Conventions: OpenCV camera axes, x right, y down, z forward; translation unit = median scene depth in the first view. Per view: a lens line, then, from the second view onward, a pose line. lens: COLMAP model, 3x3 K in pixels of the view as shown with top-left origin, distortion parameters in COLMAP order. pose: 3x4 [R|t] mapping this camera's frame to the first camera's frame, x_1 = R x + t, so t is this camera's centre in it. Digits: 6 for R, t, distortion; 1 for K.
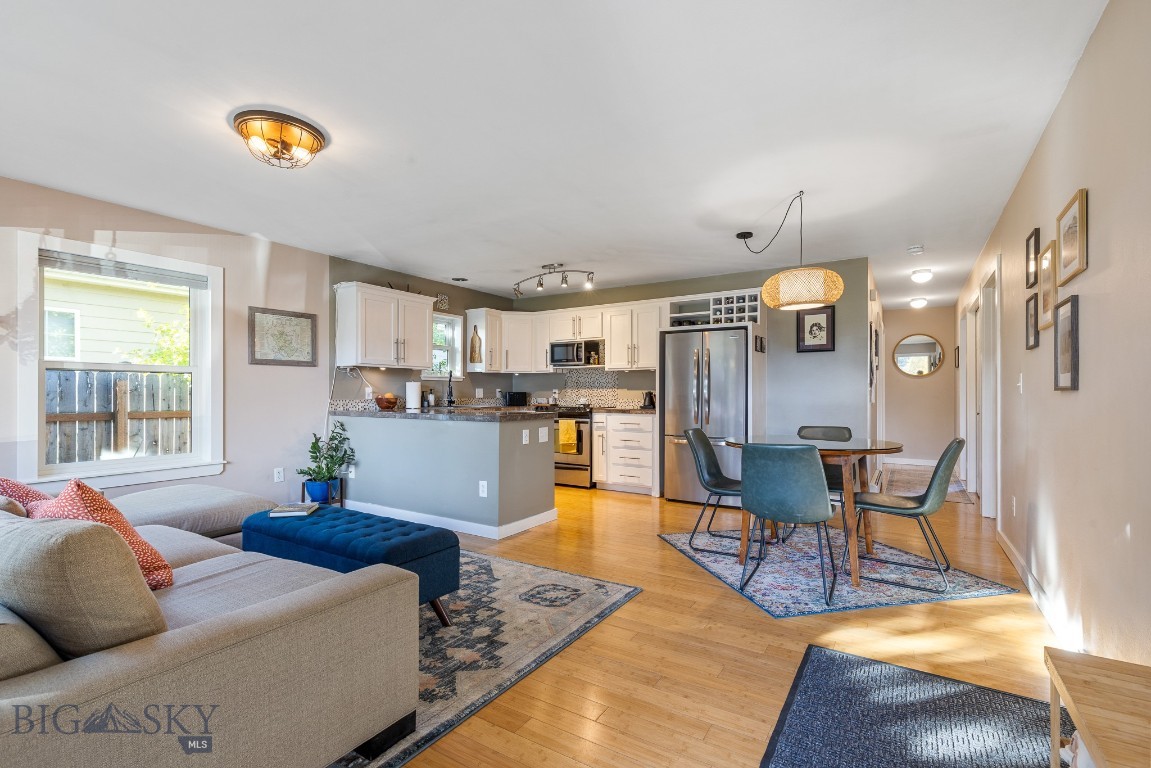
lens RADIAL K [[519.6, 0, 577.9], [0, 519.6, 394.4], [0, 0, 1]] dist [0.007889, -0.001774]
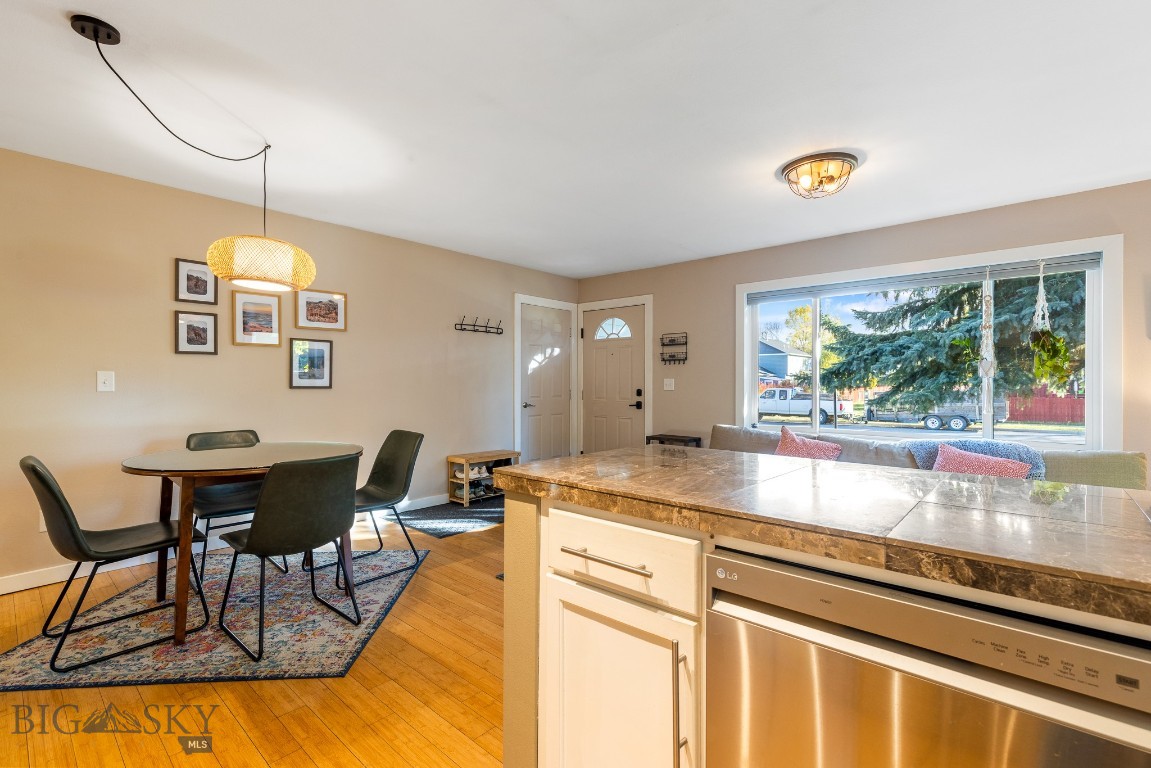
lens RADIAL K [[519.6, 0, 576.4], [0, 519.6, 380.0], [0, 0, 1]] dist [0.007889, -0.001774]
pose [[-0.985936, -0.003395, 0.167089, -0.118383], [-0.004012, 0.999986, -0.003354, -0.014285], [-0.167076, -0.003977, -0.985936, 1.110083]]
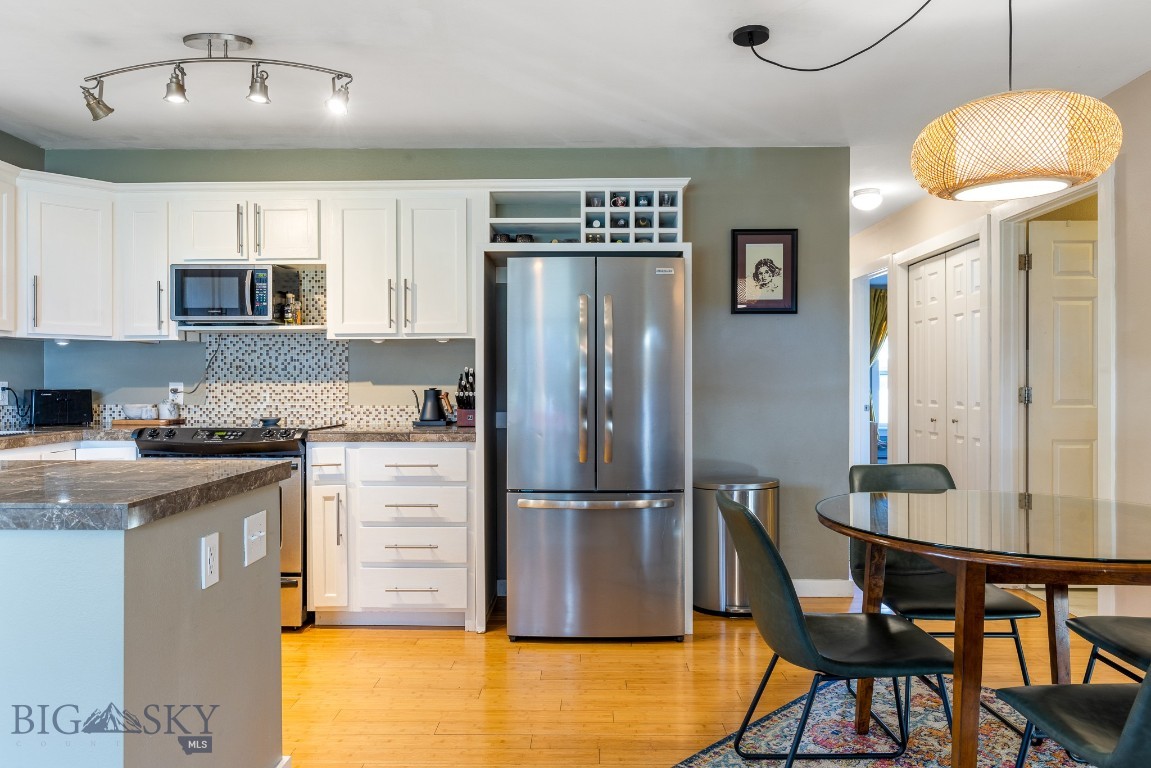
lens RADIAL K [[770.7, 0, 577.0], [0, 770.7, 388.7], [0, 0, 1]] dist [0.003998, -0.007051]
pose [[0.855147, -0.006123, 0.518349, -0.115749], [0.002551, 0.999968, 0.007604, -0.011382], [-0.518379, -0.005181, 0.855135, 0.422768]]
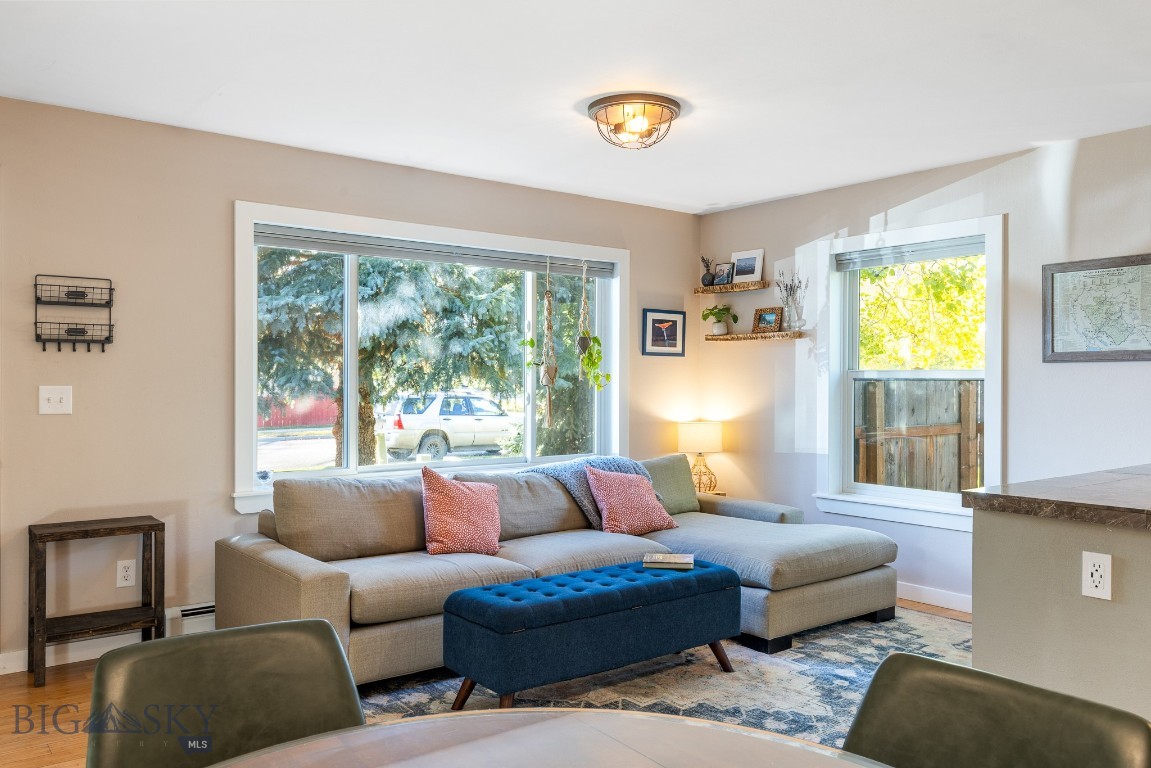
lens RADIAL K [[880.4, 0, 573.9], [0, 880.4, 384.8], [0, 0, 1]] dist [0.002136, -0.000132]
pose [[-0.337849, 0.001305, -0.941199, 0.409609], [-0.006651, 0.999971, 0.003774, -0.027525], [0.941177, 0.007535, -0.337831, 0.695083]]
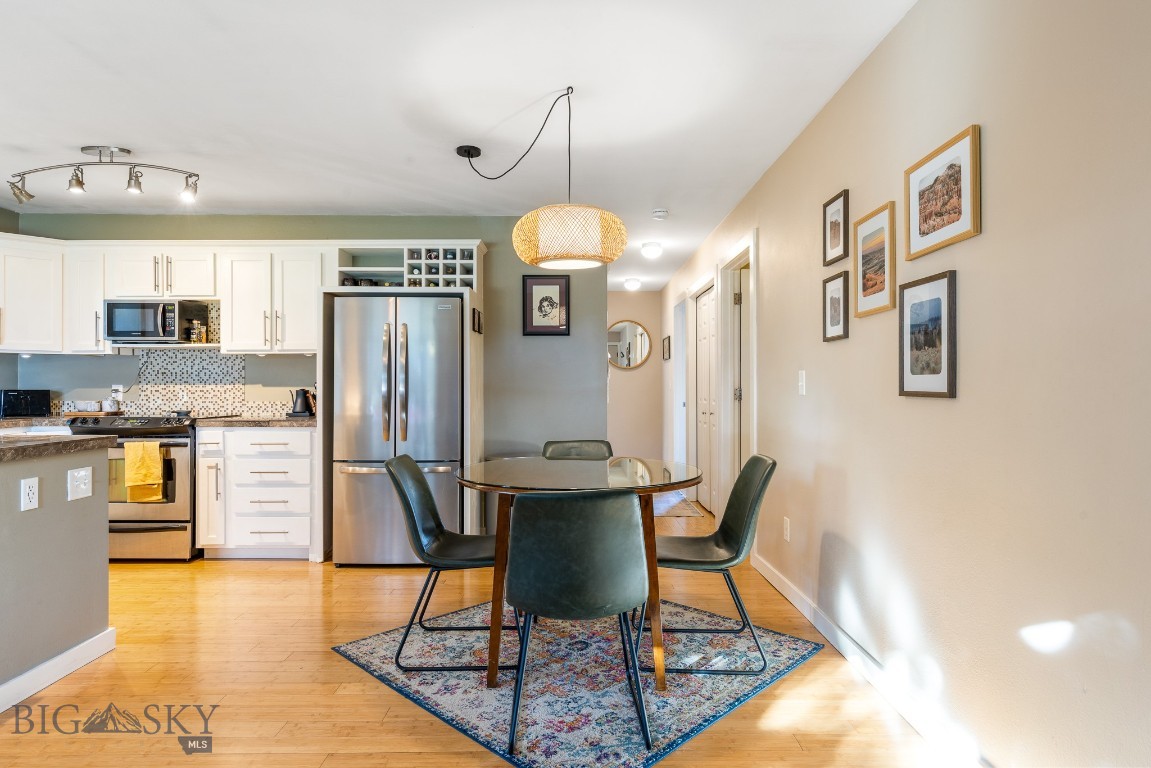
lens RADIAL K [[644.5, 0, 575.0], [0, 644.5, 383.7], [0, 0, 1]] dist [0.008096, 0.001073]
pose [[0.845849, -0.000080, 0.533423, 0.001769], [0.001974, 0.999994, -0.002981, -0.010279], [-0.533419, 0.003574, 0.845843, 0.201703]]
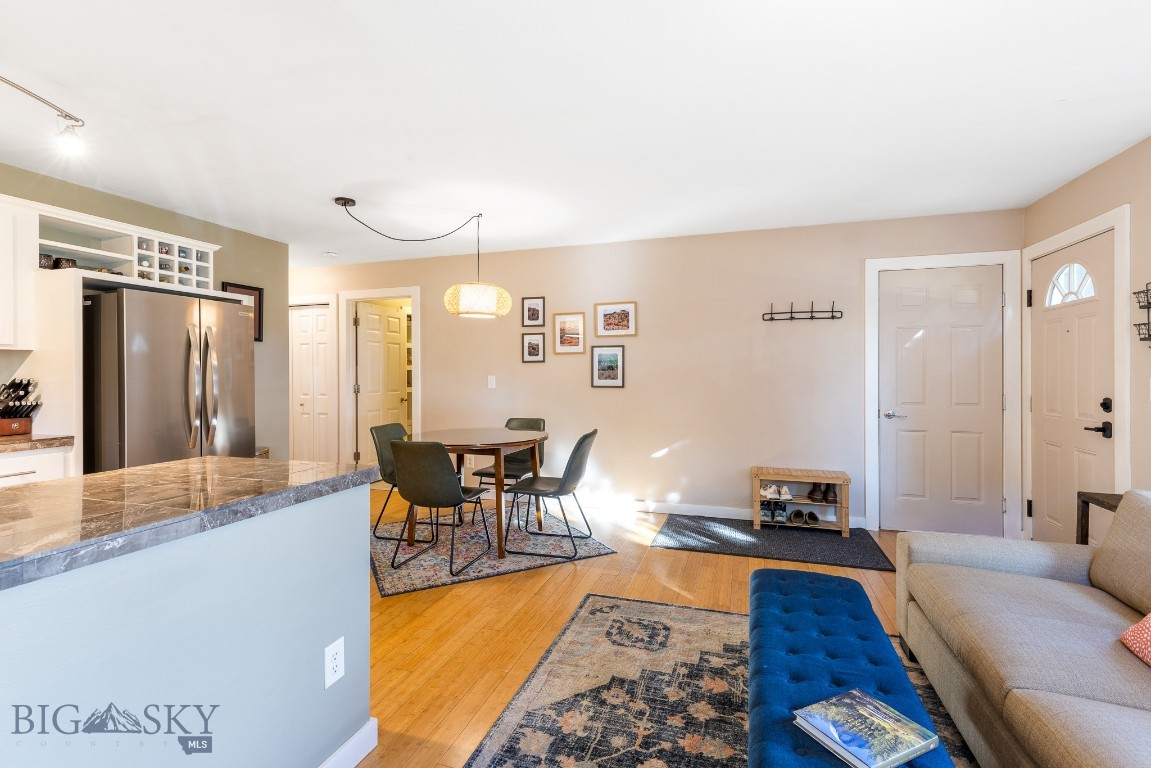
lens RADIAL K [[519.6, 0, 580.3], [0, 519.6, 375.3], [0, 0, 1]] dist [0.007889, -0.001774]
pose [[-0.249742, -0.002523, 0.968309, -0.461180], [0.004499, 0.999983, 0.003766, -0.027659], [-0.968302, 0.005297, -0.249727, 0.690781]]
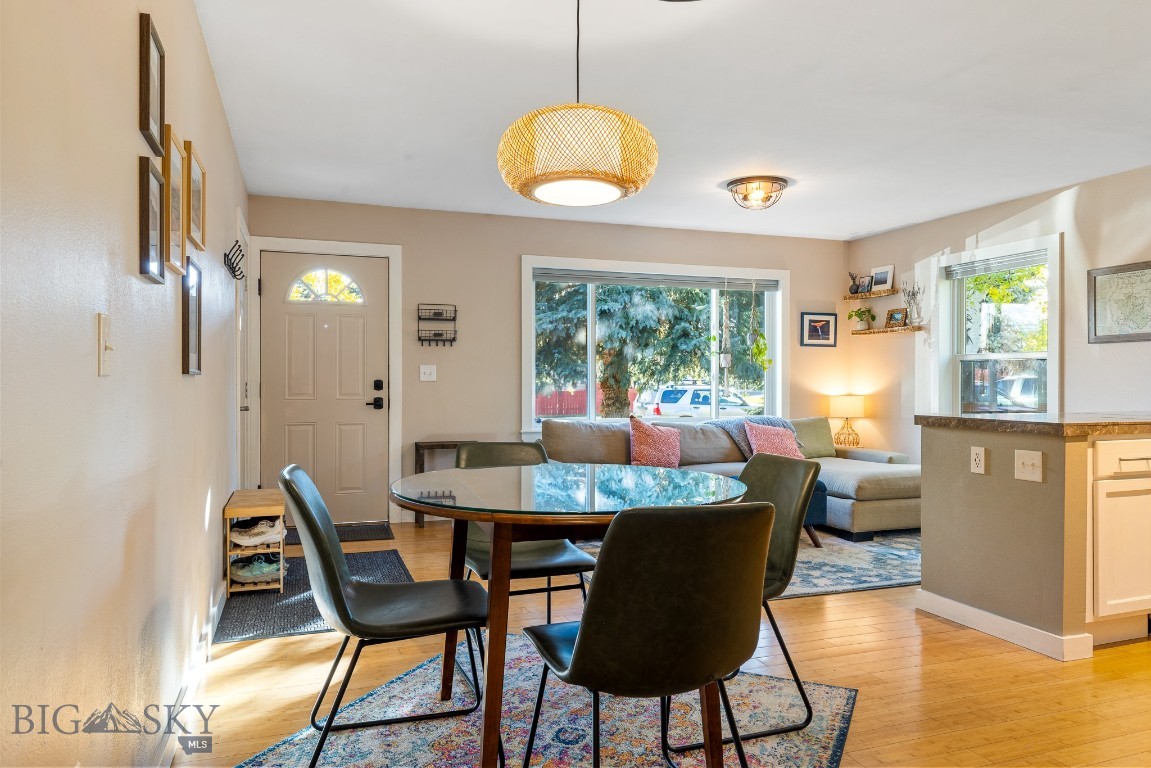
lens RADIAL K [[770.7, 0, 573.9], [0, 770.7, 387.8], [0, 0, 1]] dist [0.003998, -0.007051]
pose [[-0.619650, 0.004426, -0.784866, 0.631703], [-0.004481, 0.999948, 0.009177, 0.000662], [0.784865, 0.009203, -0.619598, 0.924126]]
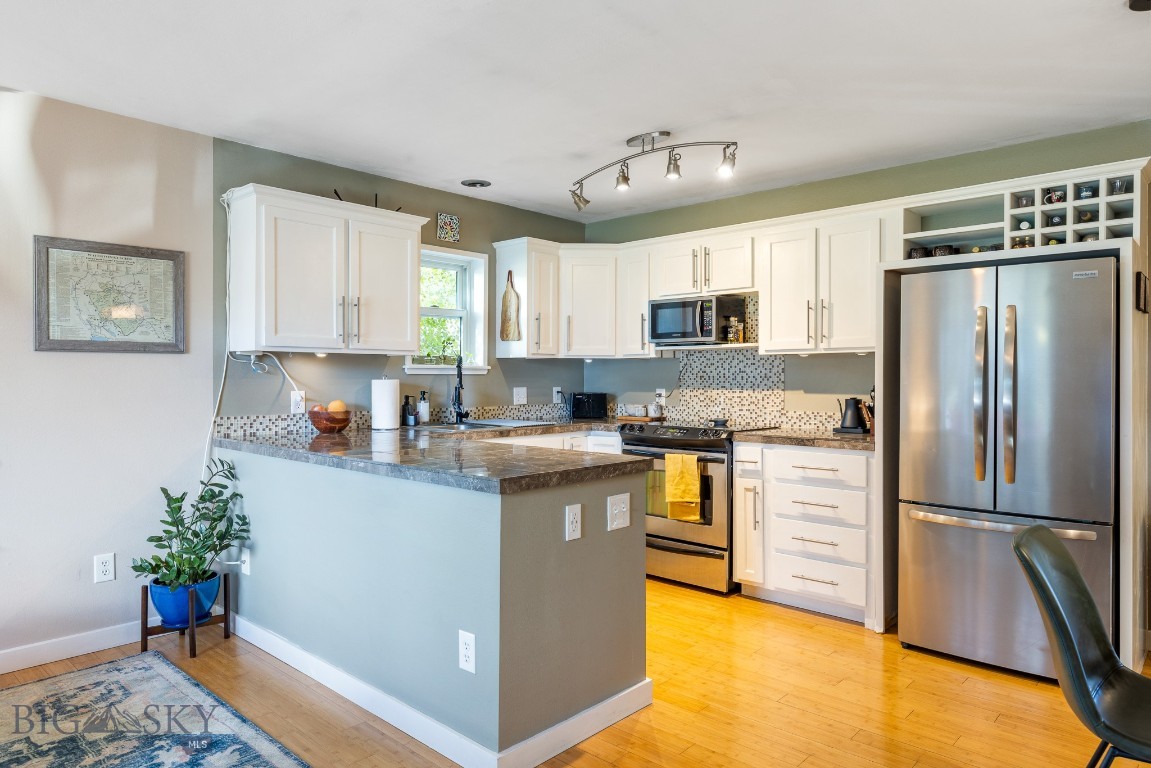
lens RADIAL K [[725.0, 0, 576.1], [0, 725.0, 379.1], [0, 0, 1]] dist [0.004599, -0.000839]
pose [[0.983922, 0.001194, -0.178597, 0.005096], [-0.000990, 0.999999, 0.001231, -0.026797], [0.178598, -0.001035, 0.983922, 0.336618]]
